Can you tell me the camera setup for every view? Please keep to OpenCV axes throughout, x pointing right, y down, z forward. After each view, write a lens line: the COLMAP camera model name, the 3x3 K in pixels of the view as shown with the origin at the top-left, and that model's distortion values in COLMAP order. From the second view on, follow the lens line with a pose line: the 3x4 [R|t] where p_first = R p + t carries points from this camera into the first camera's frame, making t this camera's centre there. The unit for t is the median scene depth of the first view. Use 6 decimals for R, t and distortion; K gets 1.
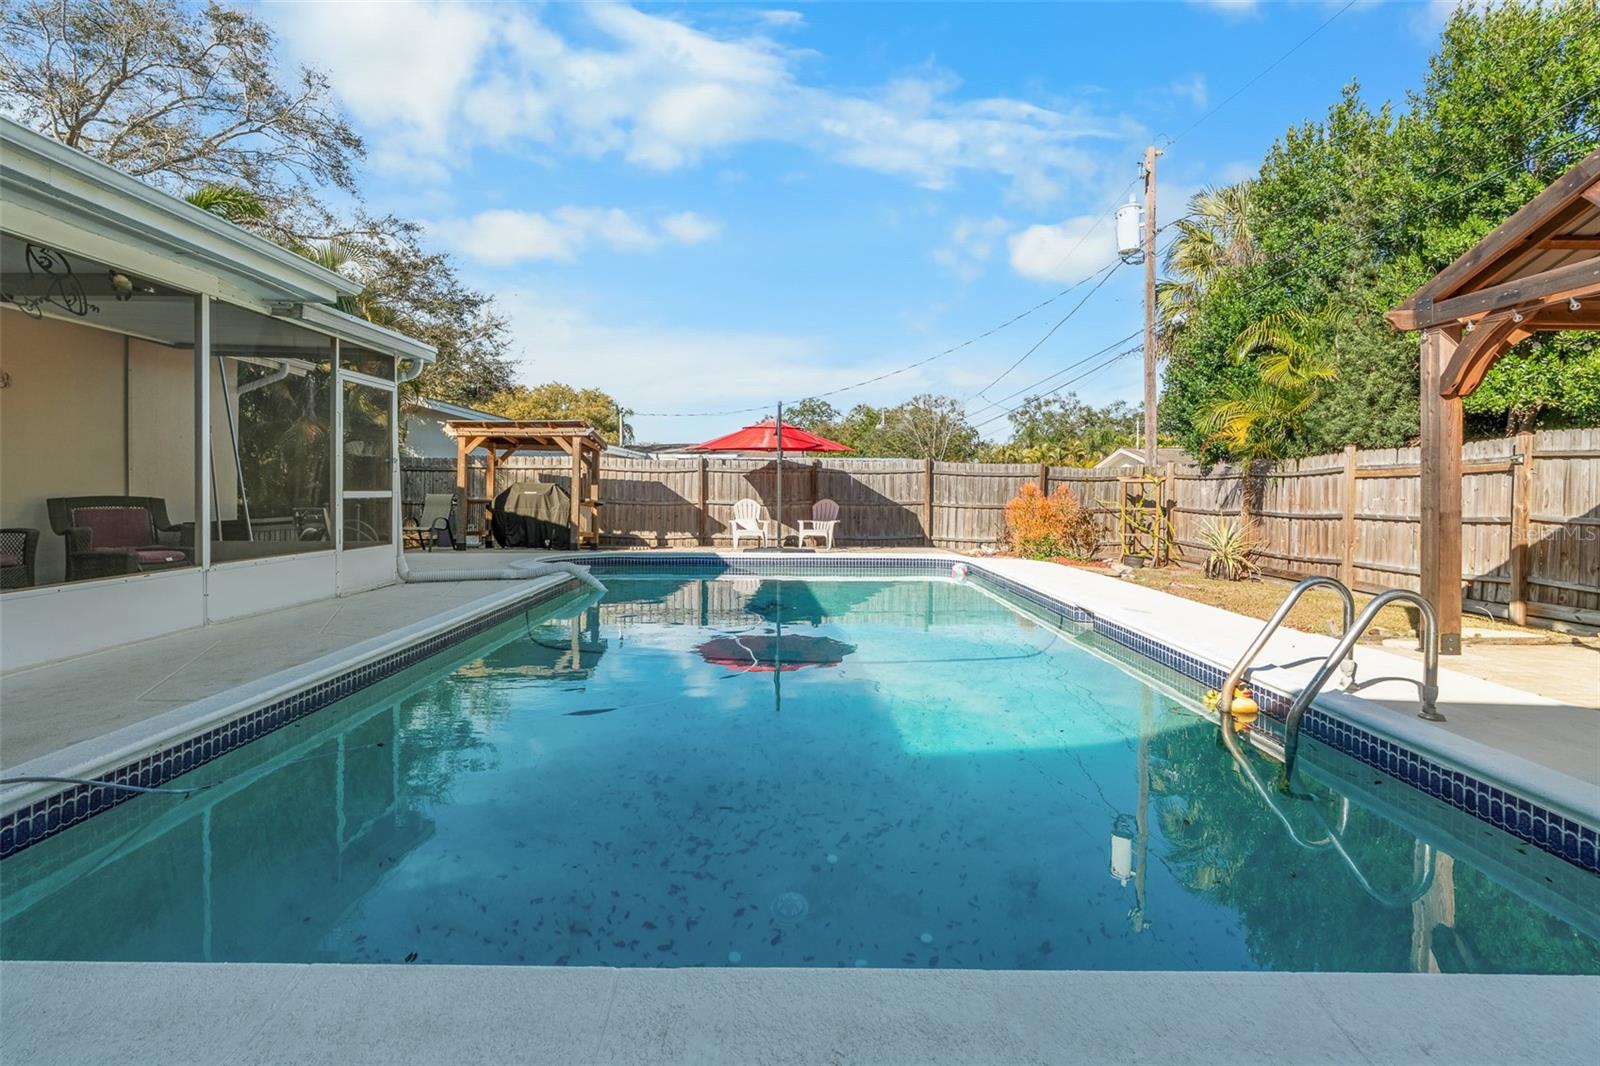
lens RADIAL K [[732.0, 0, 788.6], [0, 732.0, 486.6], [0, 0, 1]] dist [-0.000546, 0.000234]
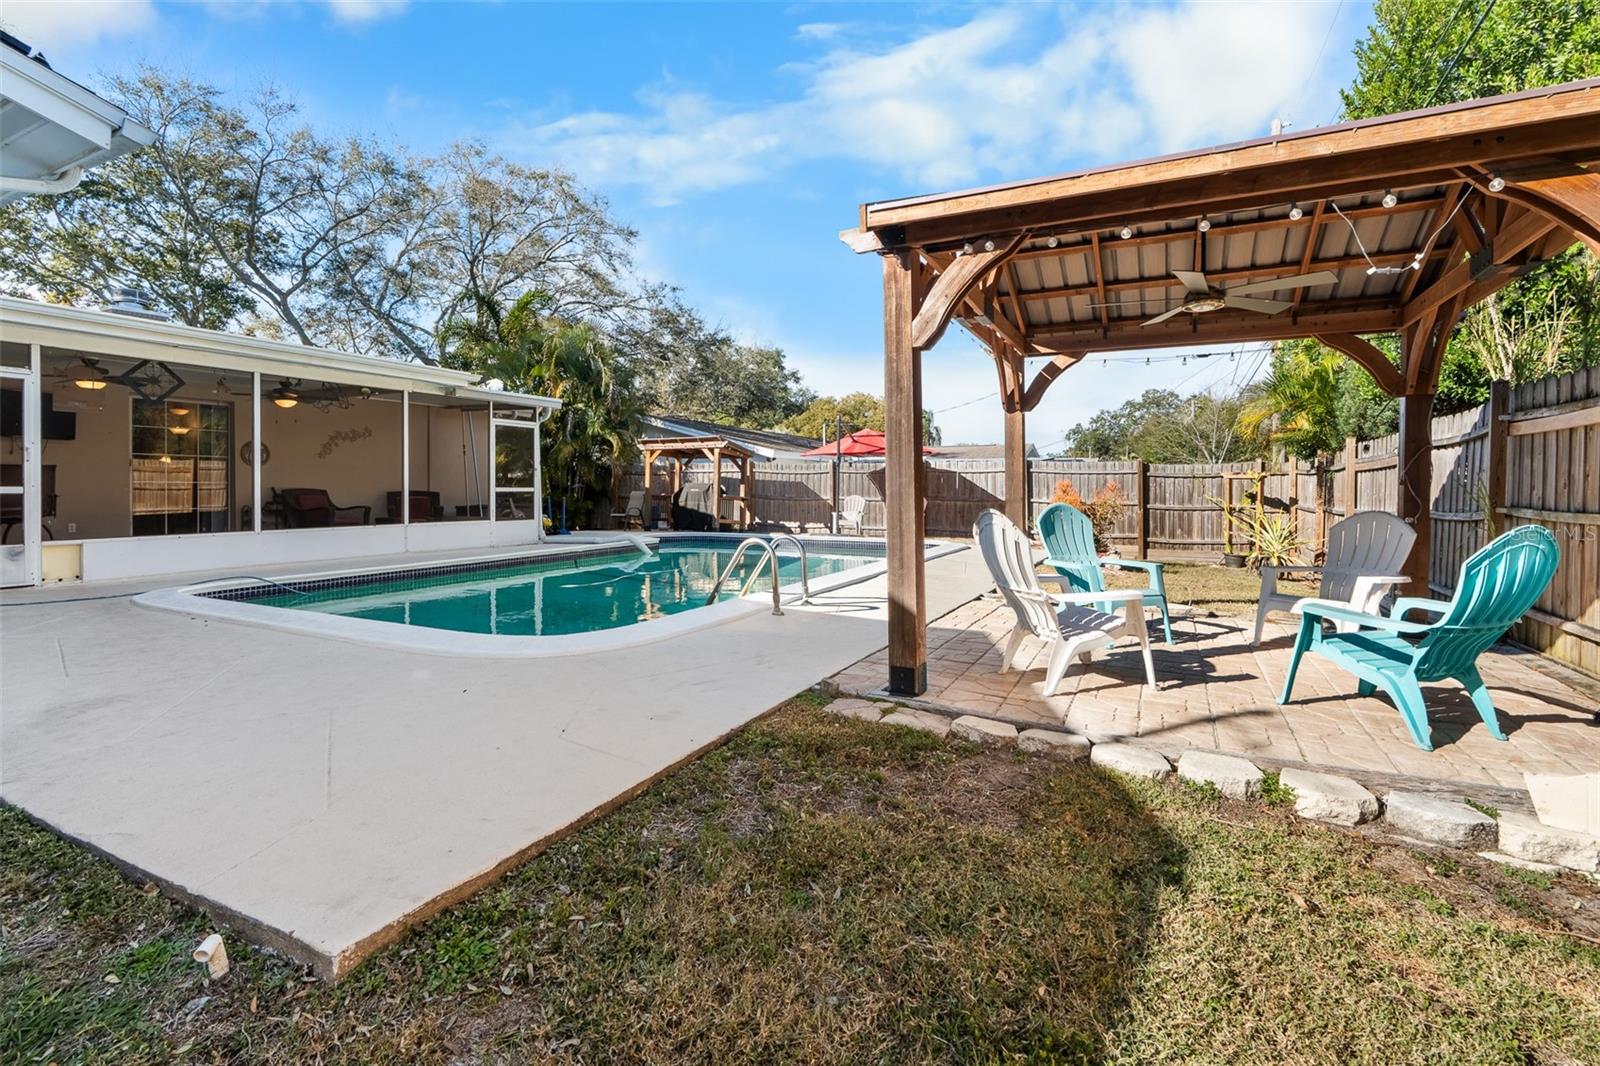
lens RADIAL K [[732.3, 0, 793.2], [0, 732.3, 494.3], [0, 0, 1]] dist [-0.000971, 0.000159]
pose [[0.895080, 0.001217, -0.445904, 0.400891], [0.002945, 0.999958, 0.008642, 0.004501], [0.445896, -0.009049, 0.895039, -0.128391]]
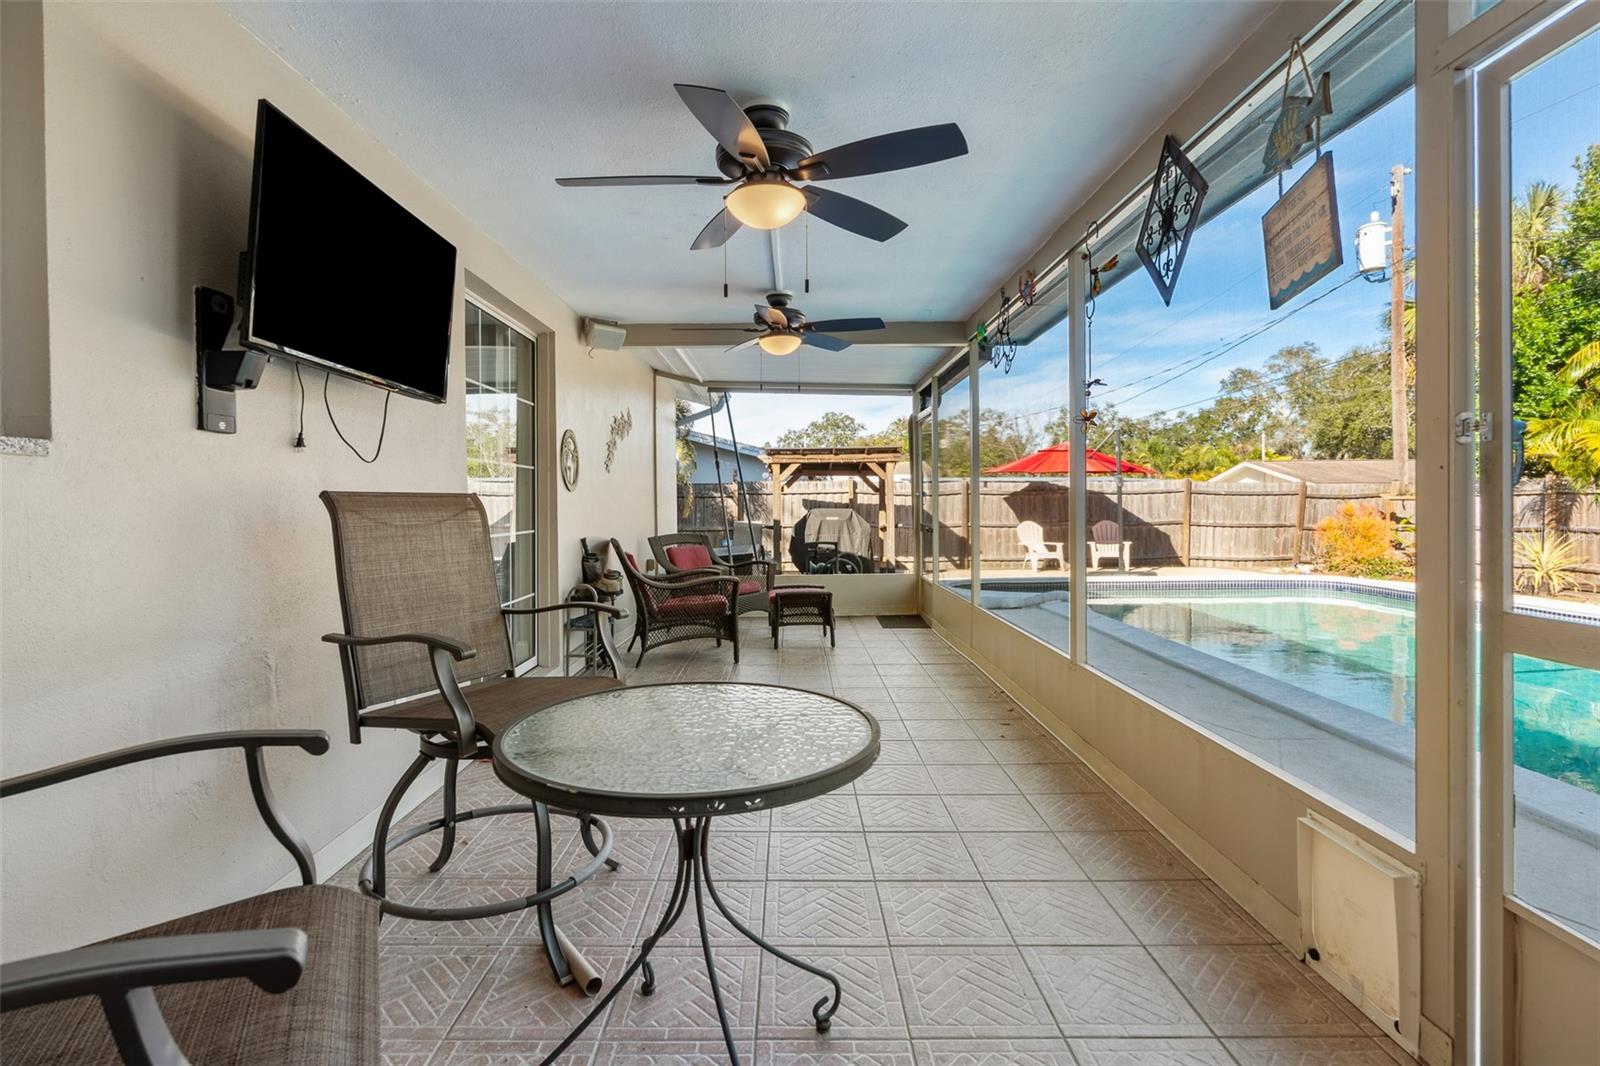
lens RADIAL K [[742.4, 0, 799.5], [0, 742.4, 514.7], [0, 0, 1]] dist [-0.000601, 0.000458]
pose [[0.999779, -0.013514, 0.016128, -0.398695], [0.013214, 0.999740, 0.018561, -0.015565], [-0.016375, -0.018344, 0.999698, -0.016748]]
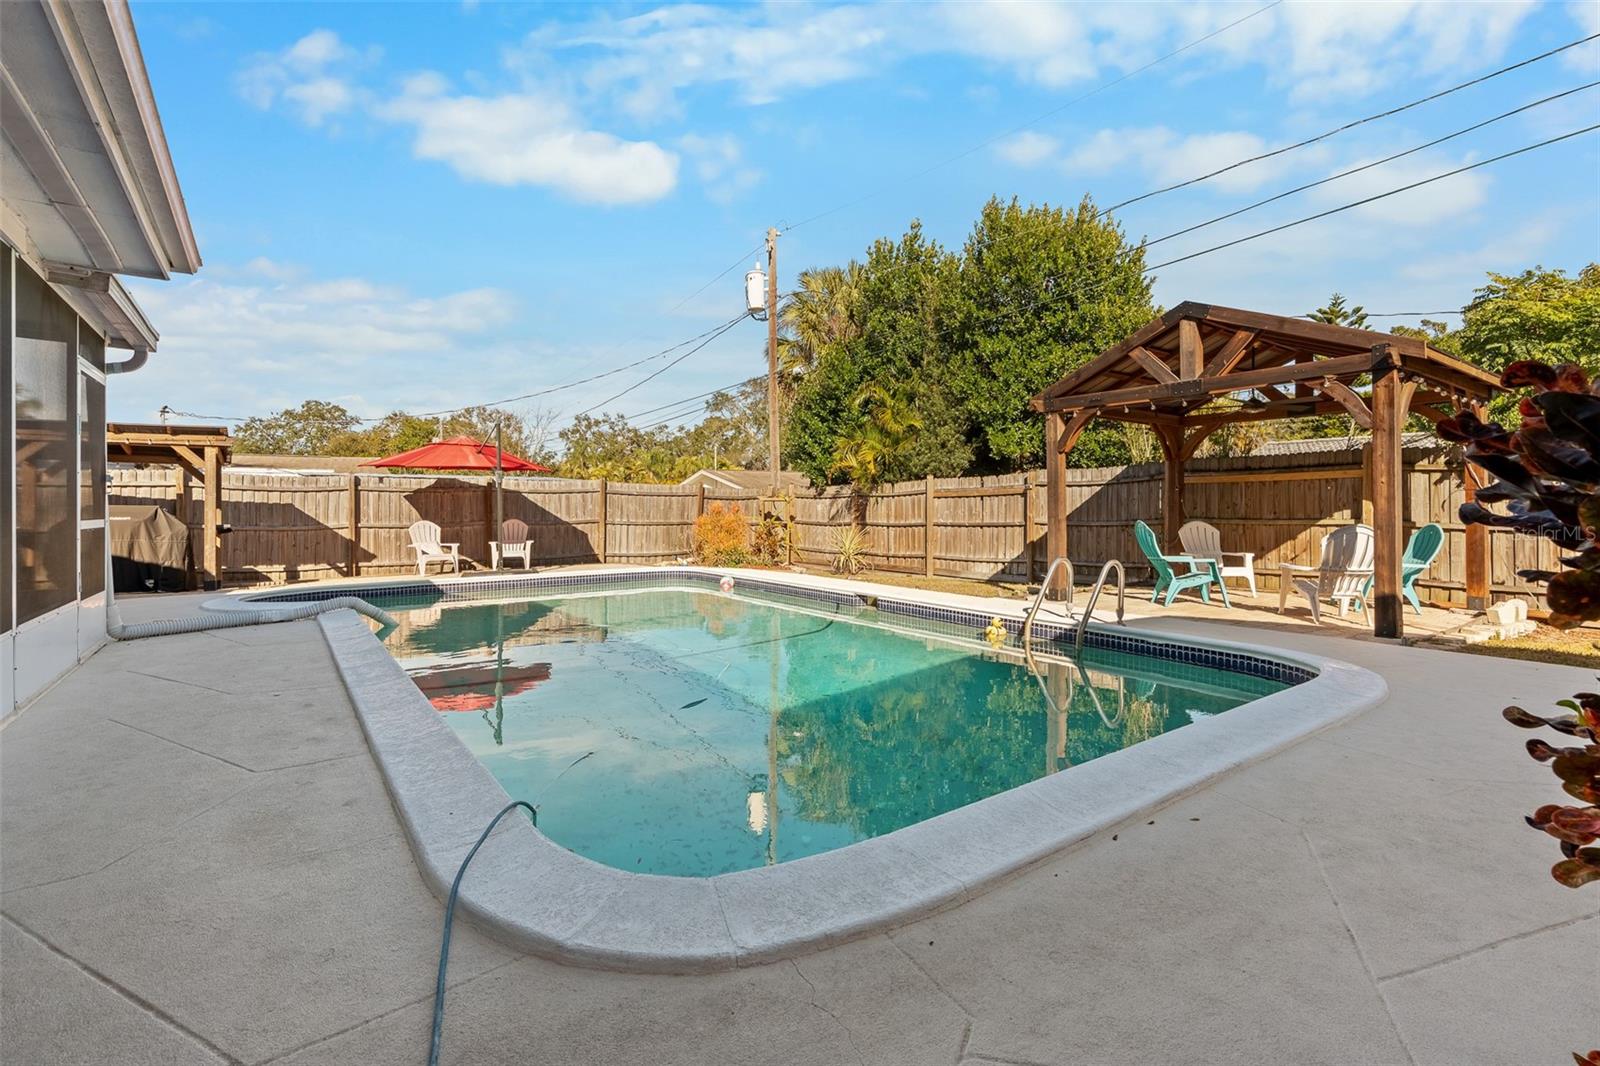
lens RADIAL K [[732.3, 0, 793.2], [0, 732.3, 494.3], [0, 0, 1]] dist [-0.000971, 0.000159]
pose [[0.811004, 0.000429, 0.585041, -0.223517], [0.007093, 0.999919, -0.010567, -0.003482], [-0.584998, 0.012720, 0.810935, -0.013528]]
